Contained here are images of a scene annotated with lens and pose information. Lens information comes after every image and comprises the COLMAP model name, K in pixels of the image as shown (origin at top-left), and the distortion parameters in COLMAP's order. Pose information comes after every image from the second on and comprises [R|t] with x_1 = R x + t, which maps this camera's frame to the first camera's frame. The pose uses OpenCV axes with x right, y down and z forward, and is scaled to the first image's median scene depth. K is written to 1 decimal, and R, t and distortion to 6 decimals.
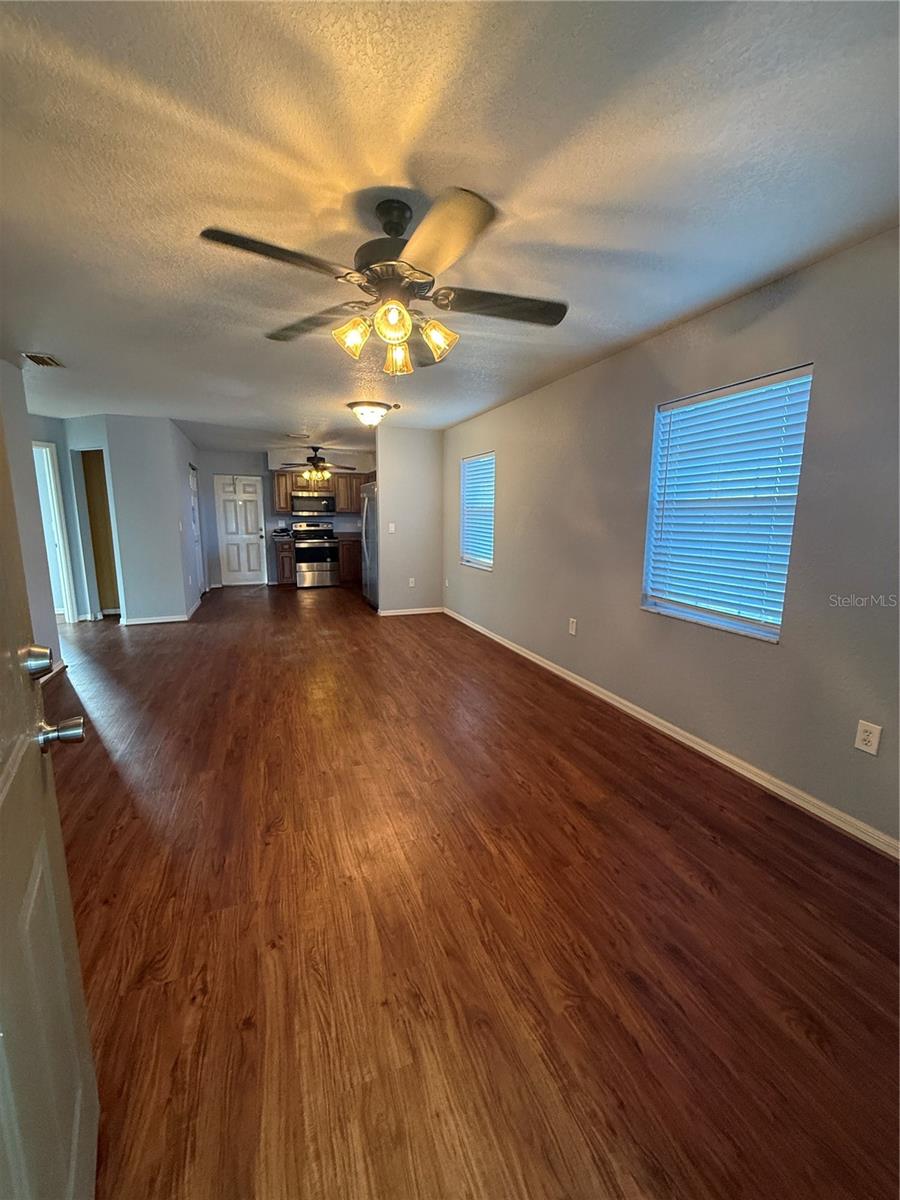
lens RADIAL K [[476.2, 0, 452.2], [0, 476.2, 595.7], [0, 0, 1]] dist [-0.000008, 0.000081]
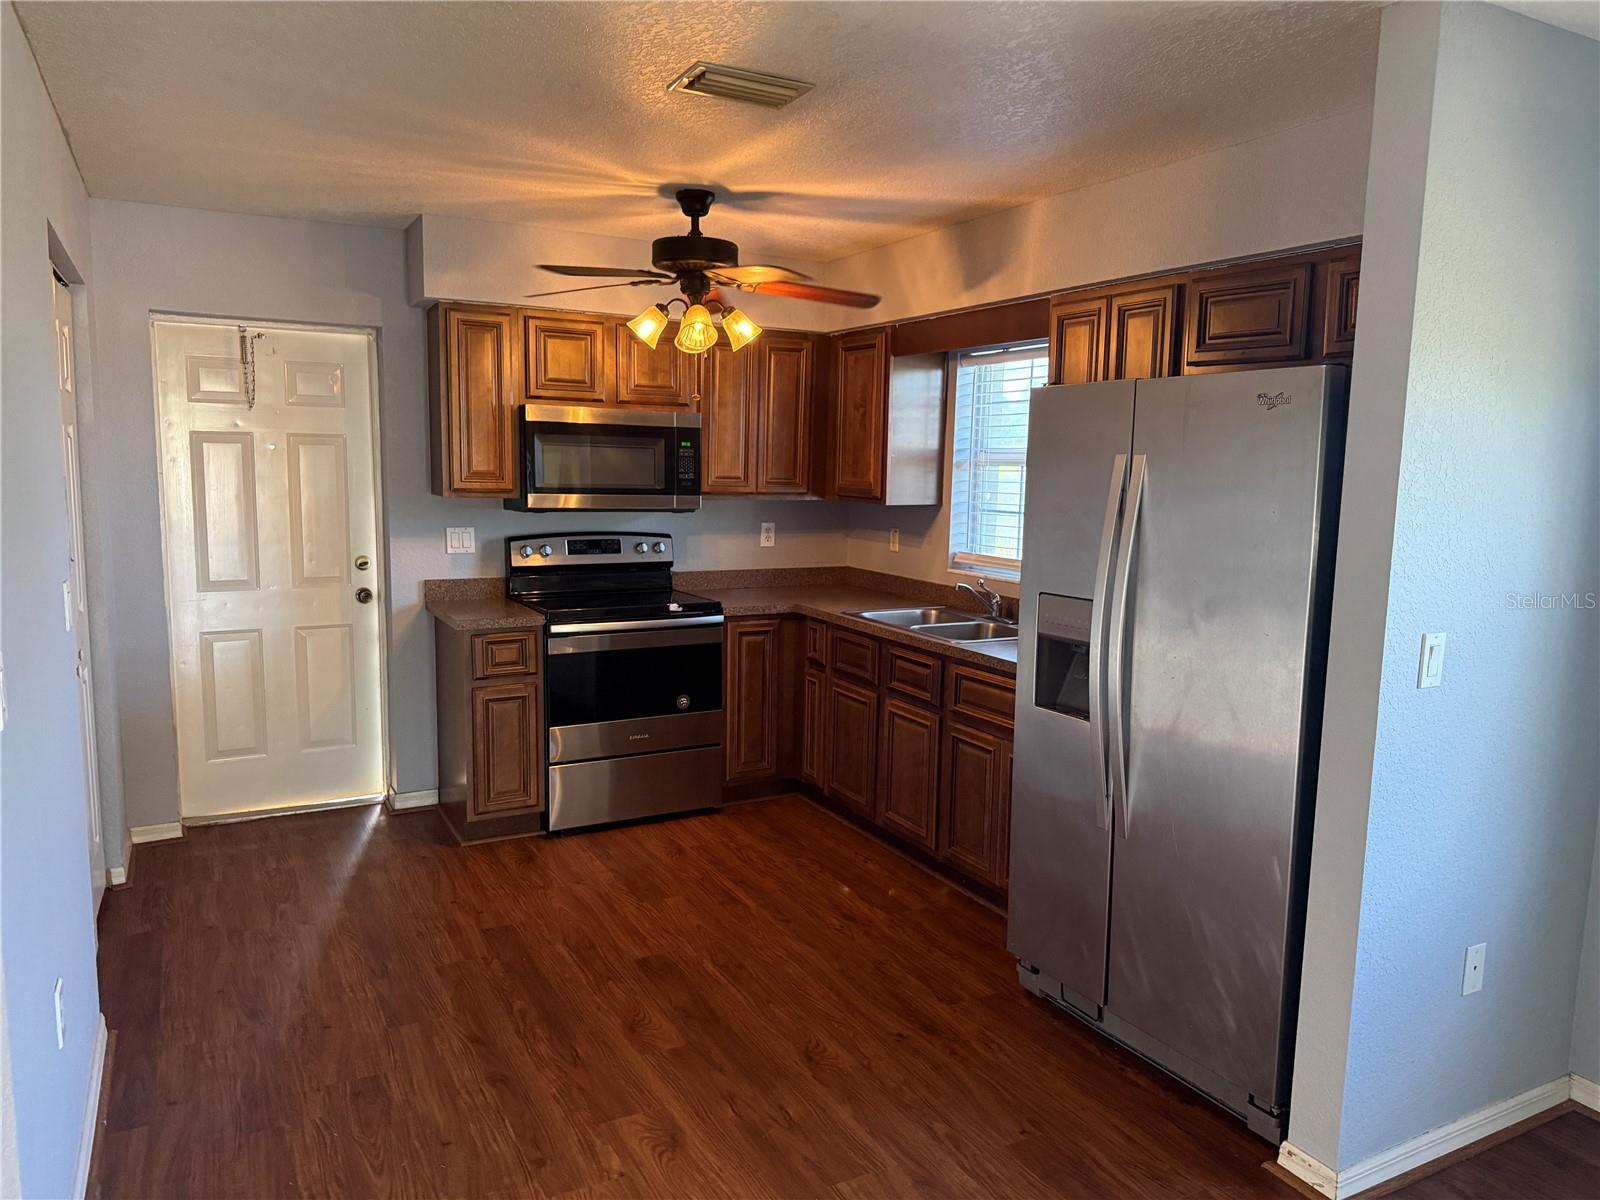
lens RADIAL K [[1106.5, 0, 800.0], [0, 1106.5, 600.0], [0, 0, 1]] dist [0.033212, -0.001280]
pose [[0.992930, -0.002104, 0.118680, -0.609490], [0.006379, 0.999344, -0.035658, -0.242111], [-0.118527, 0.036163, 0.992292, 1.070437]]
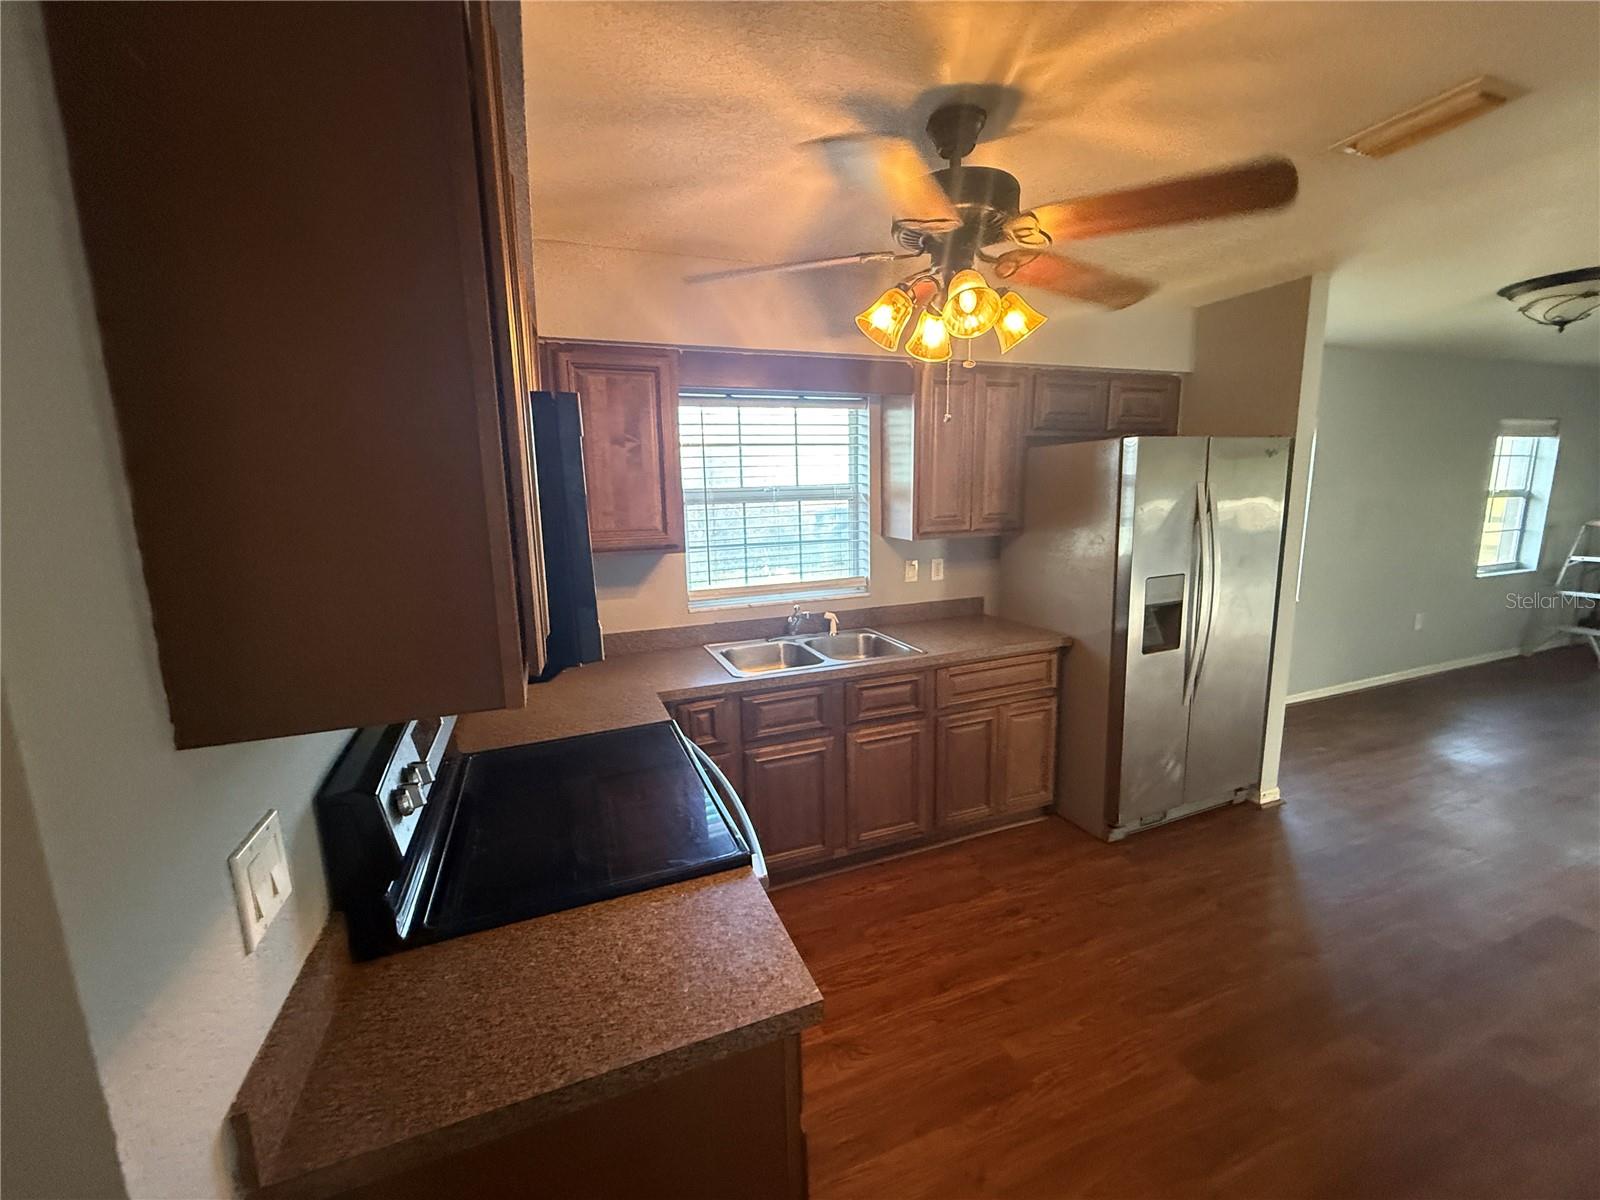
lens RADIAL K [[634.9, 0, 793.7], [0, 634.9, 598.4], [0, 0, 1]] dist [-0.000008, 0.000081]
pose [[0.007927, -0.169353, 0.985524, -1.006284], [0.192341, 0.967410, 0.164693, -0.433279], [-0.981296, 0.188251, 0.040243, 2.165369]]
